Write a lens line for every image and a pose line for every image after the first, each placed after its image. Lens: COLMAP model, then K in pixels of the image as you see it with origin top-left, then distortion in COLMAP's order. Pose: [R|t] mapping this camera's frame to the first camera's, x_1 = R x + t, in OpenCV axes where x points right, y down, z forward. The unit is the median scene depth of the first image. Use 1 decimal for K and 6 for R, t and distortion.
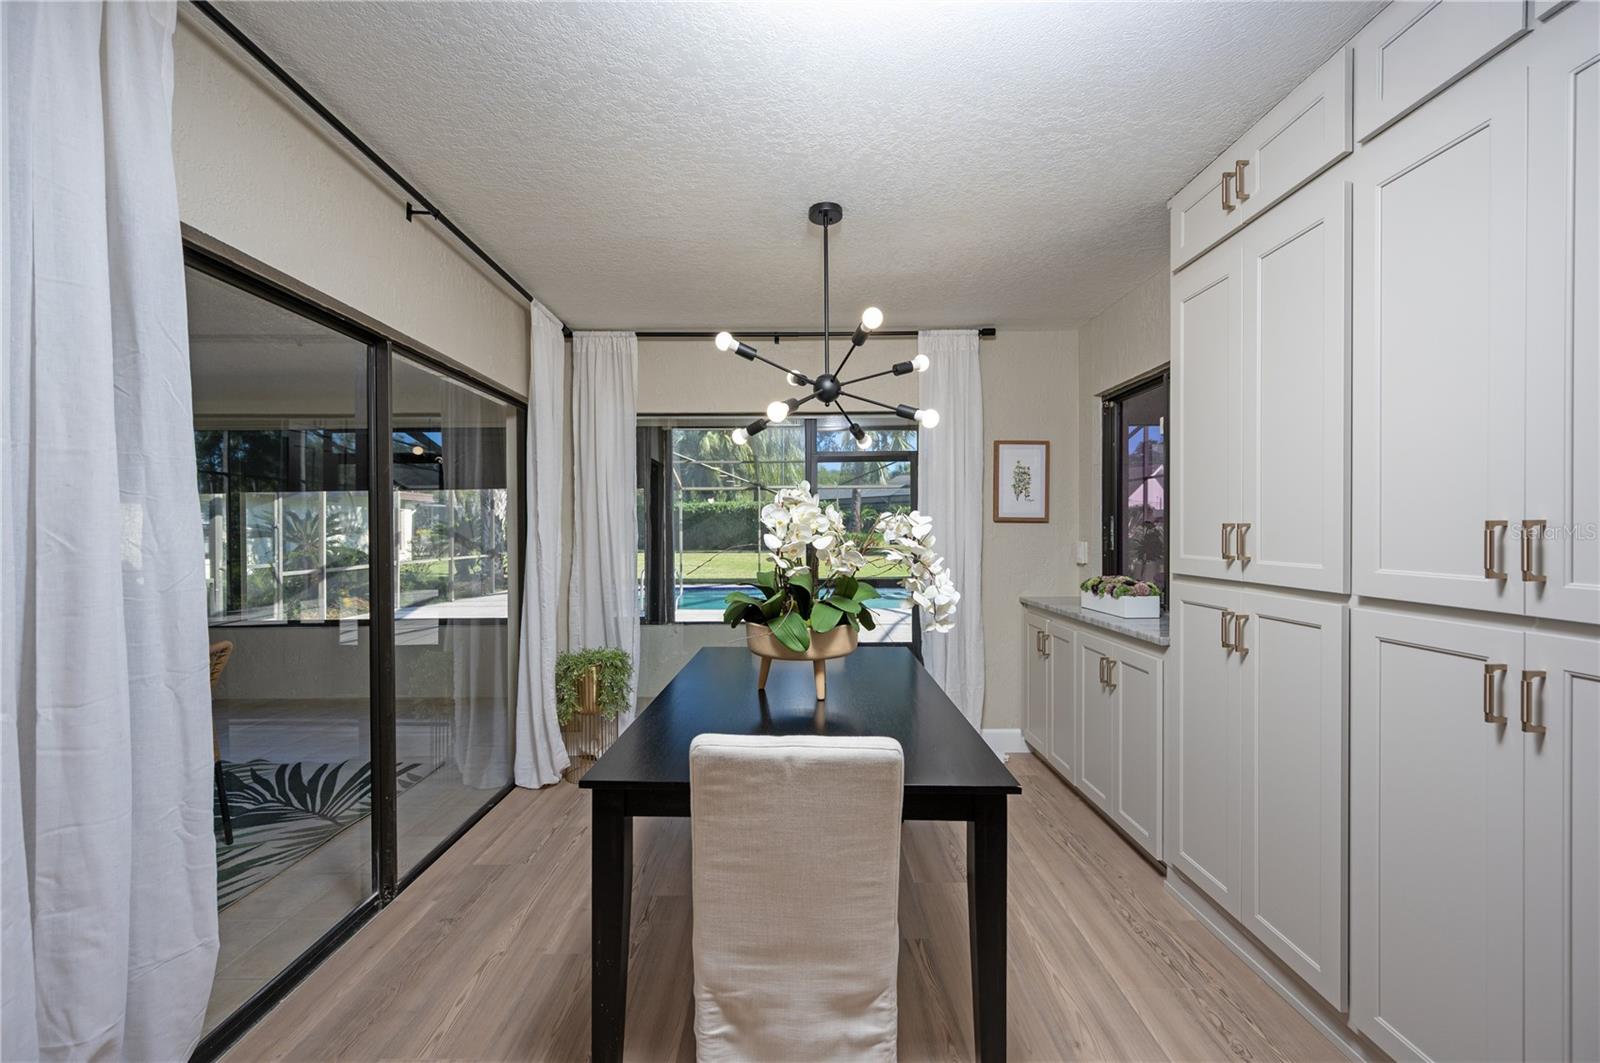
lens RADIAL K [[640.7, 0, 794.0], [0, 640.7, 532.1], [0, 0, 1]] dist [0.006729, 0.000217]
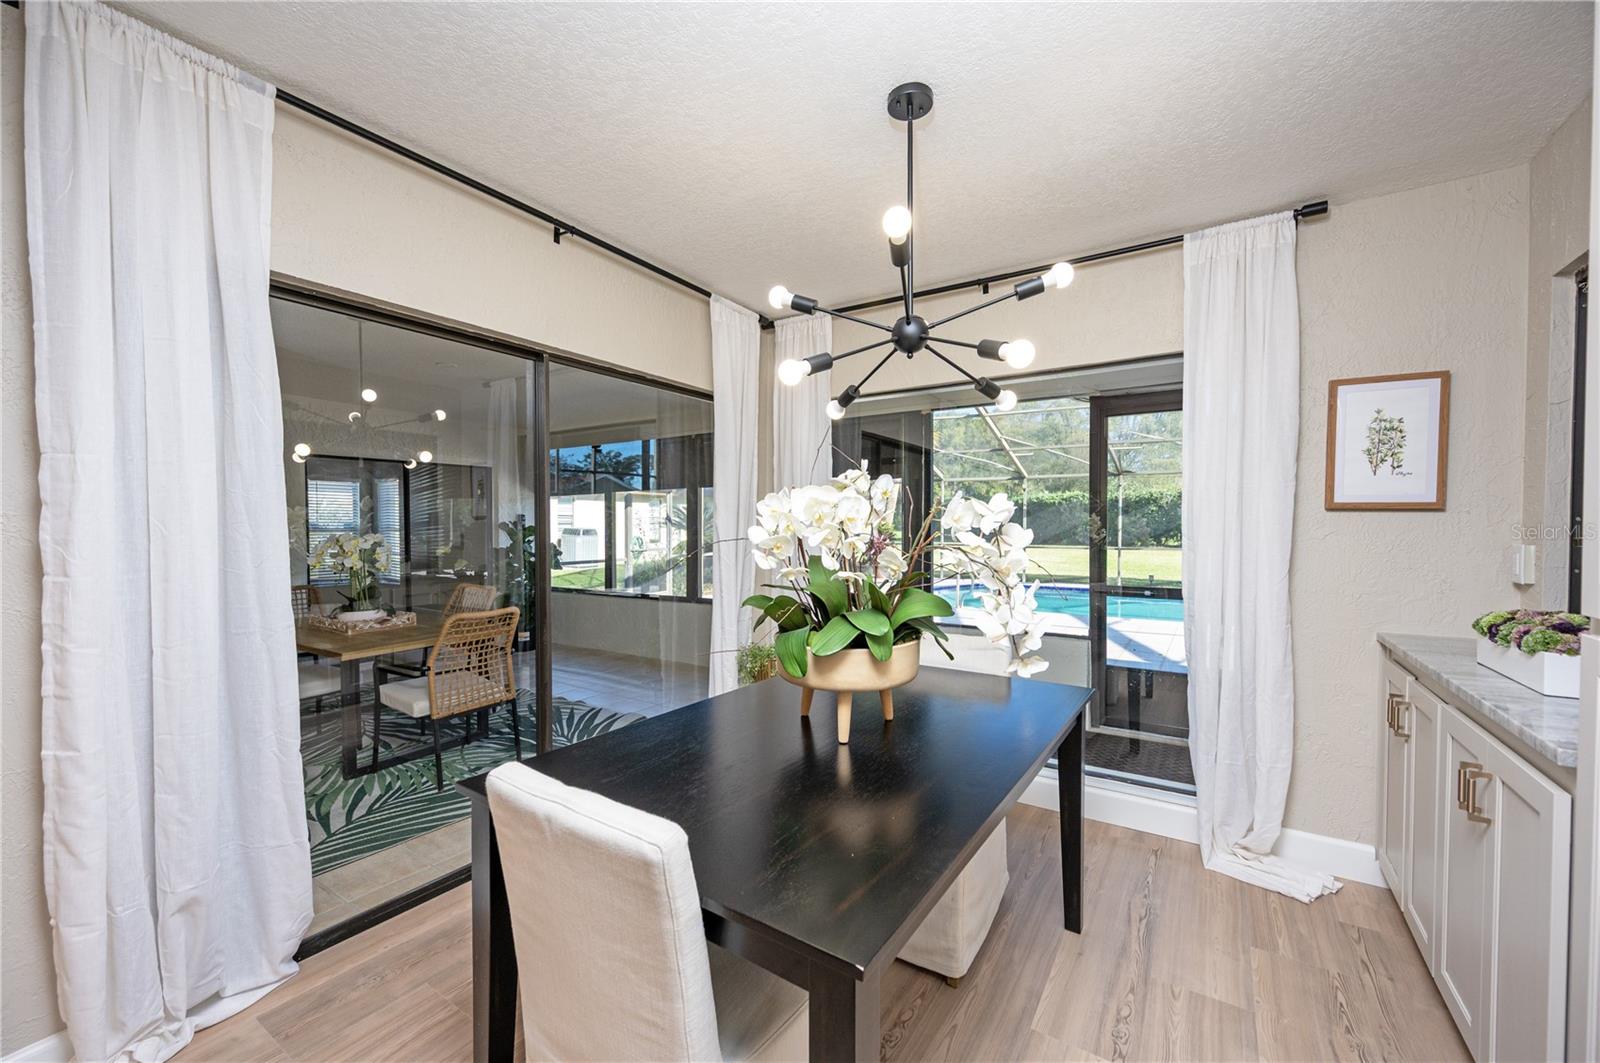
lens RADIAL K [[640.7, 0, 797.1], [0, 640.7, 534.7], [0, 0, 1]] dist [0.006729, 0.000217]
pose [[0.834071, 0.013109, -0.551501, 0.274926], [-0.005007, 0.999856, 0.016193, 0.000659], [0.551634, -0.010744, 0.834017, 0.221175]]
